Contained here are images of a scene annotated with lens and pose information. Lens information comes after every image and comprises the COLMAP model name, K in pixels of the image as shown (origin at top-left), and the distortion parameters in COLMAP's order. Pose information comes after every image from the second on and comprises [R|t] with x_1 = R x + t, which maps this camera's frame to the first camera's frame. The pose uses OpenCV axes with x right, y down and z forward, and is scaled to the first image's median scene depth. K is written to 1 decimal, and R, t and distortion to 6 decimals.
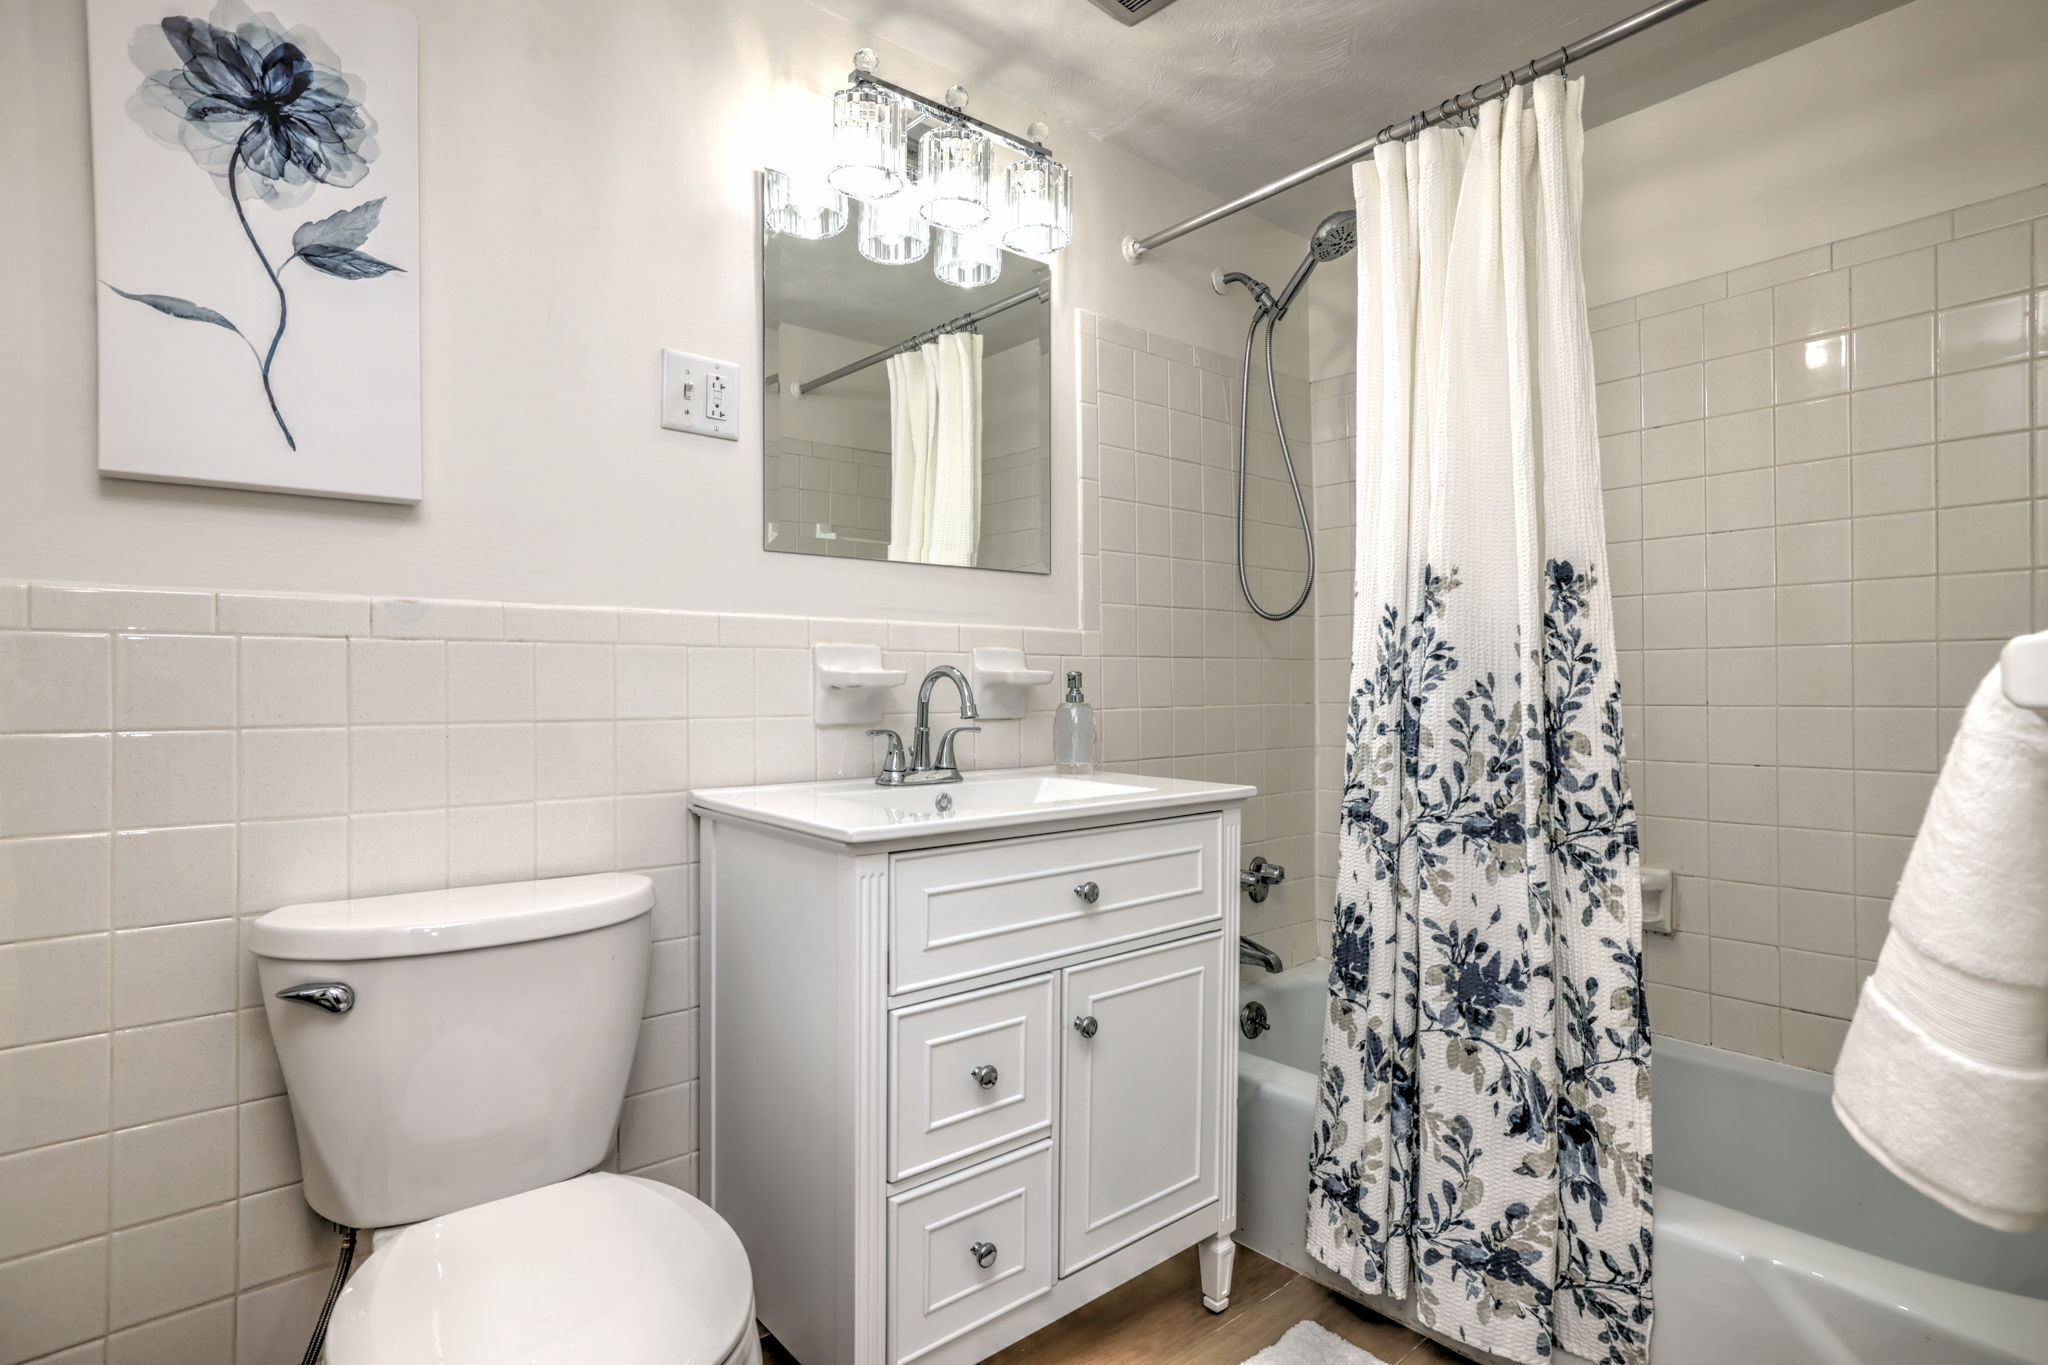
lens RADIAL K [[941.1, 0, 1024.0], [0, 941.1, 682.5], [0, 0, 1]] dist [-0.004644, 0.000170]
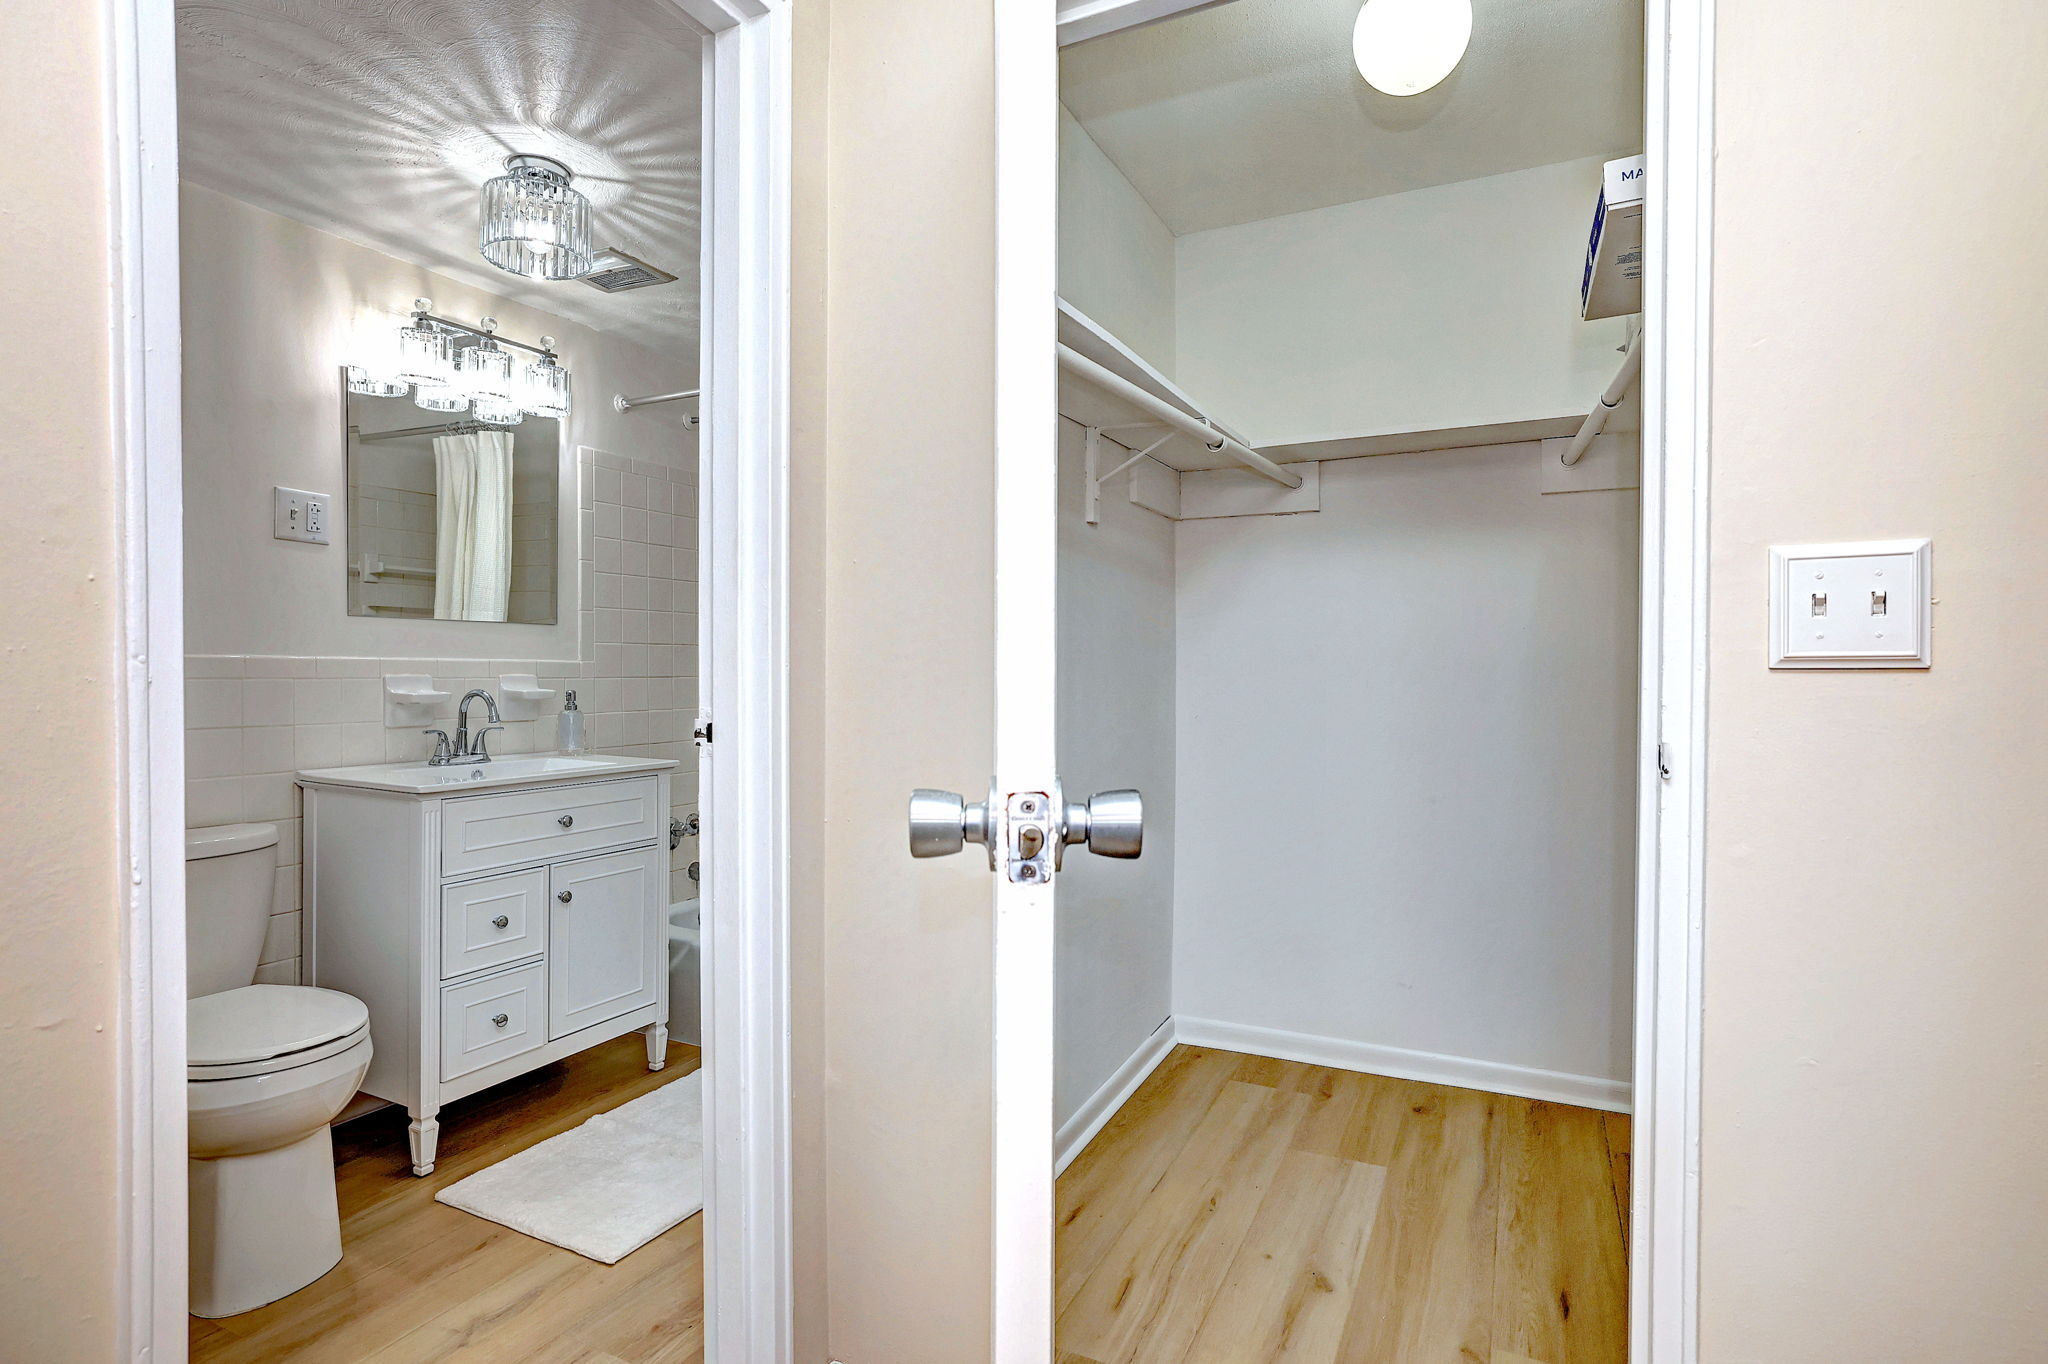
lens RADIAL K [[1051.4, 0, 1017.6], [0, 1051.4, 678.3], [0, 0, 1]] dist [-0.009287, 0.000511]
pose [[0.929565, 0.004840, 0.368626, 0.109839], [-0.013427, 0.999695, 0.020732, -0.085125], [-0.368413, -0.024221, 0.929347, -0.982866]]
